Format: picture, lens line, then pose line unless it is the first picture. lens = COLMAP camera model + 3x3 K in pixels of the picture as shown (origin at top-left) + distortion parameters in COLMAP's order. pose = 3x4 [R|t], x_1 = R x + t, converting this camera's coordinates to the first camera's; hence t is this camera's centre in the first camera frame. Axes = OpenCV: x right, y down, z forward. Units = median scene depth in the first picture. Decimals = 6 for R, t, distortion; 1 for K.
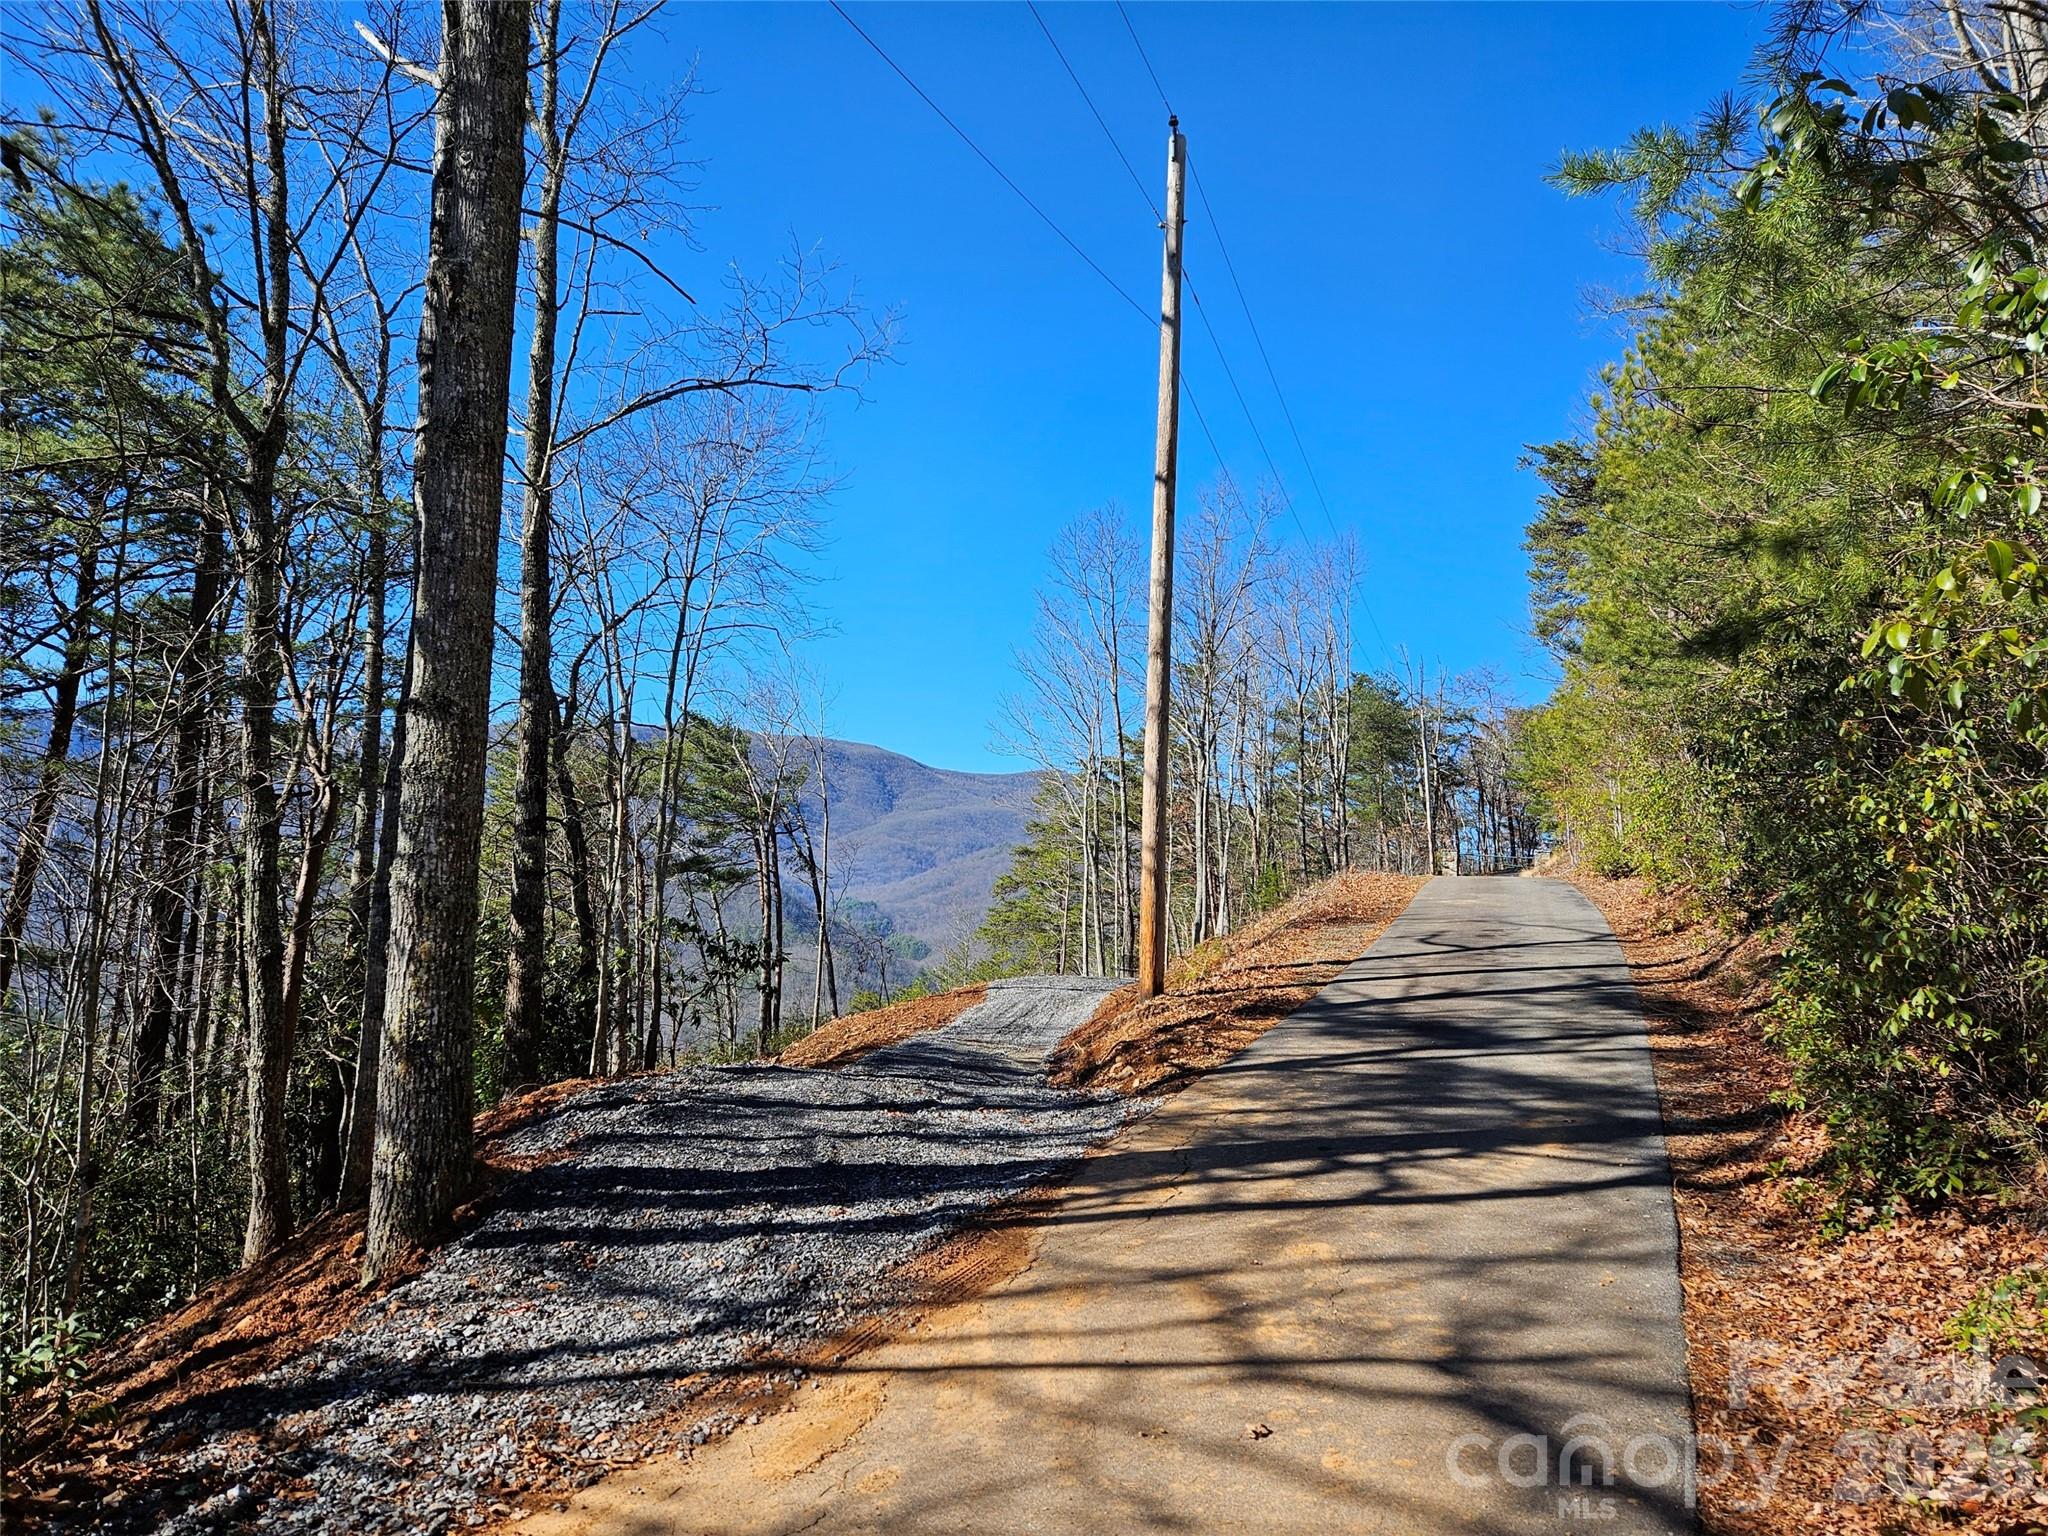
lens RADIAL K [[1383.9, 0, 1031.8], [0, 1383.9, 773.5], [0, 0, 1]] dist [0.058504, -0.005496]
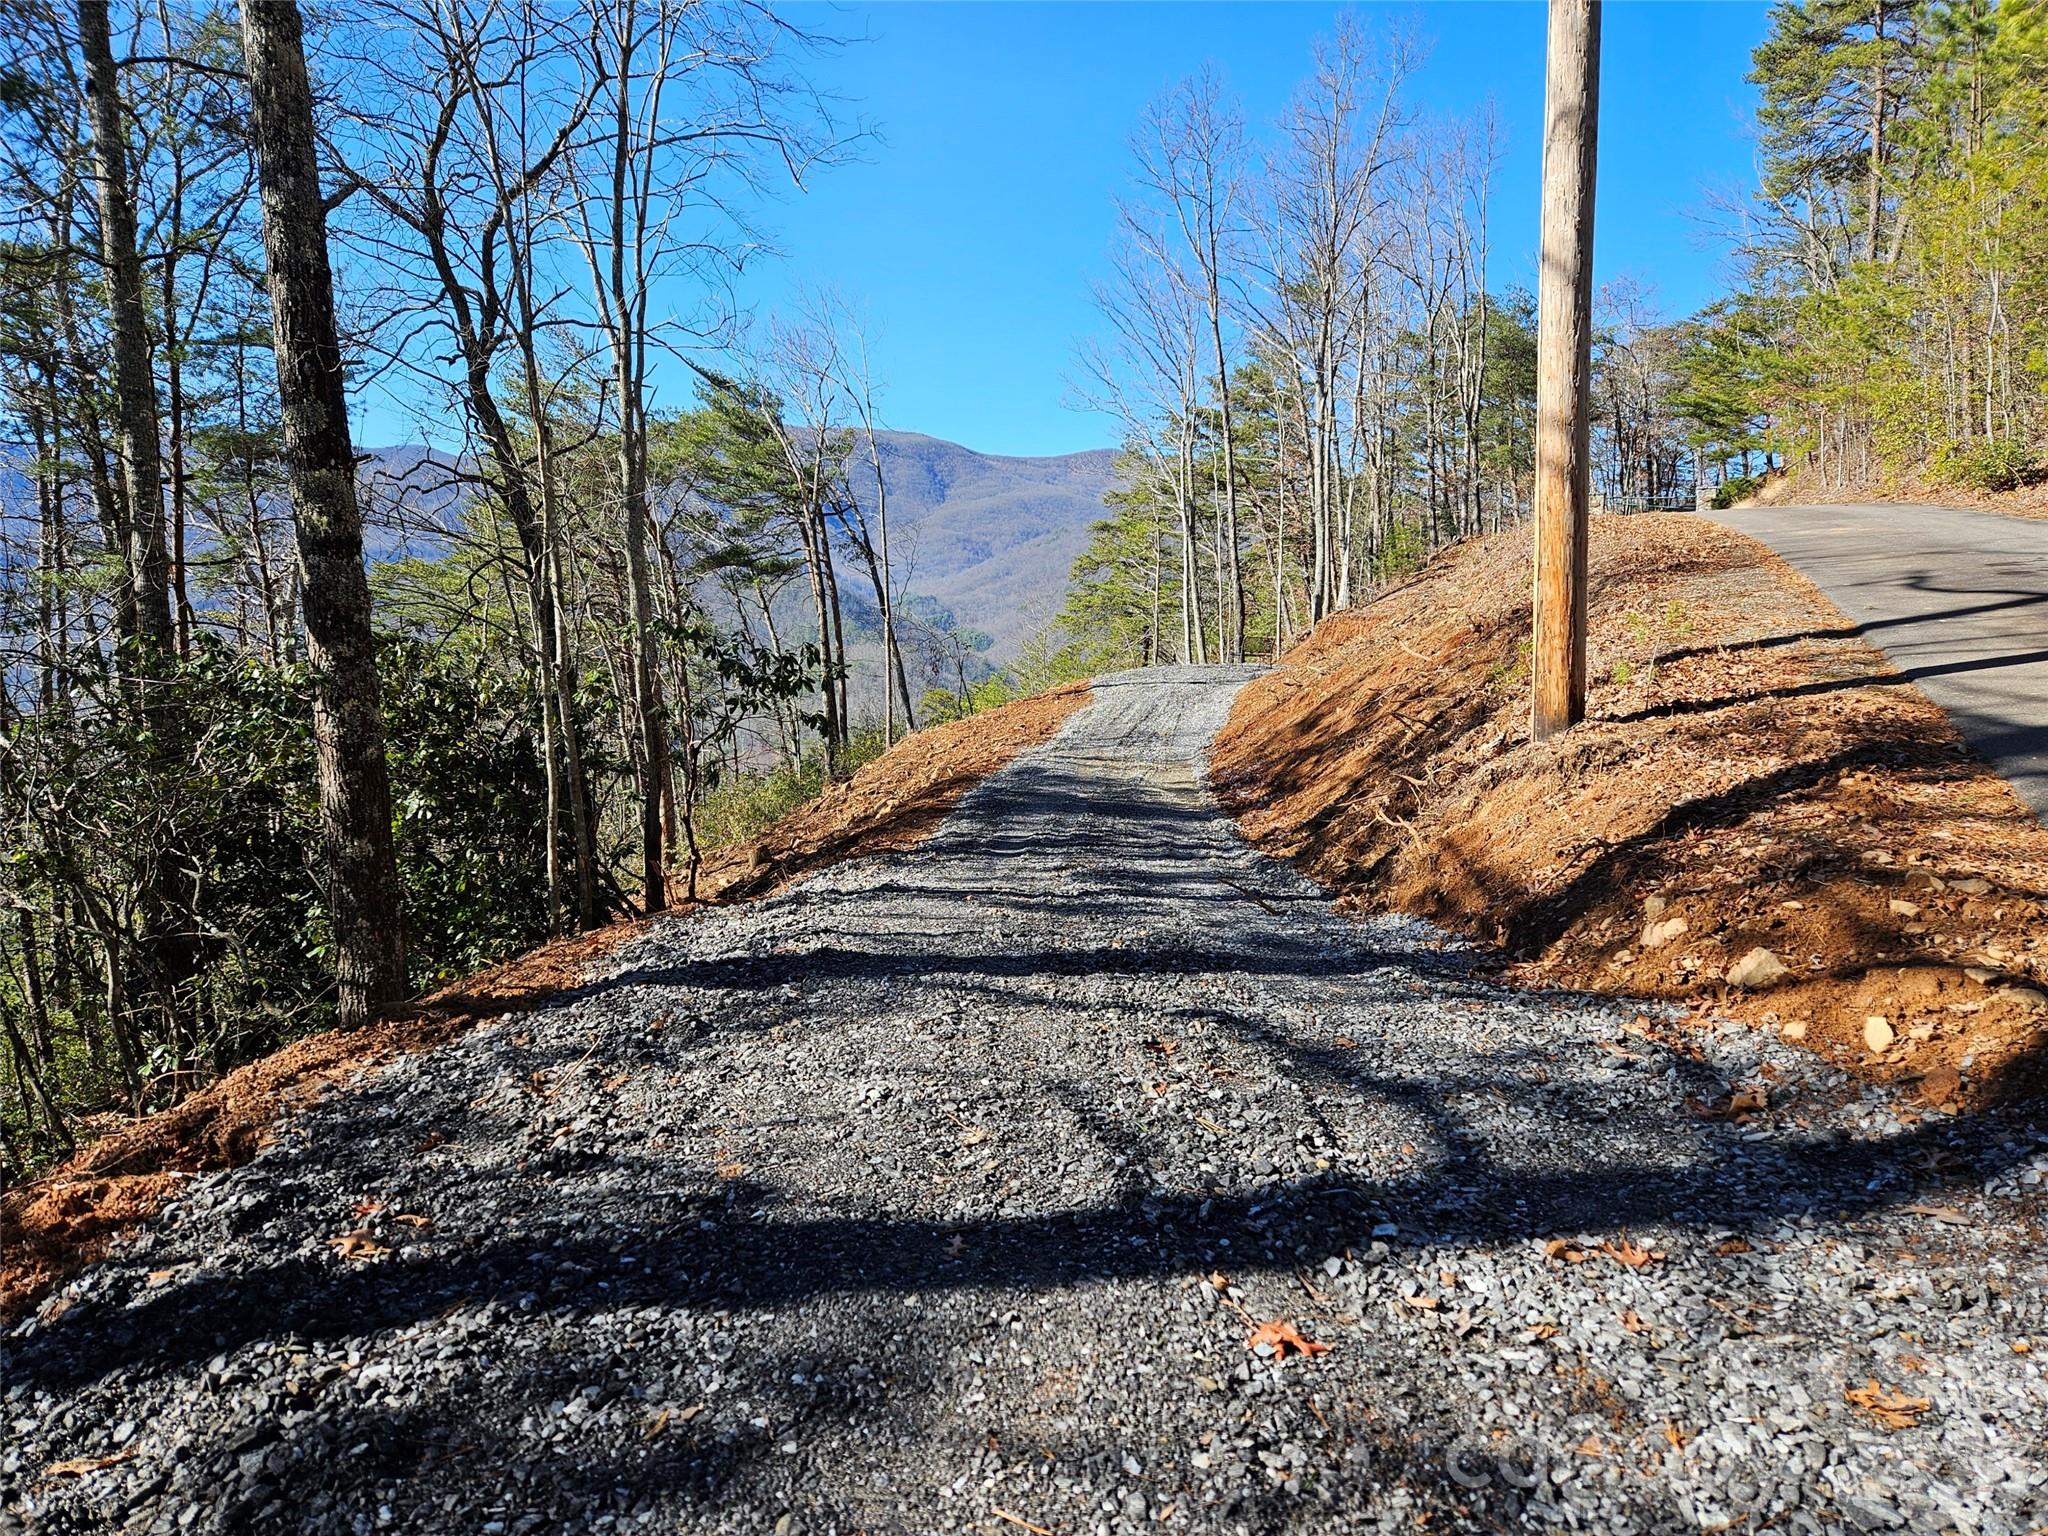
lens RADIAL K [[1383.9, 0, 1021.6], [0, 1383.9, 771.0], [0, 0, 1]] dist [0.058504, -0.005496]
pose [[0.997318, -0.047233, -0.055903, -0.023412], [0.058427, 0.973855, 0.219528, 0.015754], [0.044073, -0.222205, 0.974003, 0.142019]]
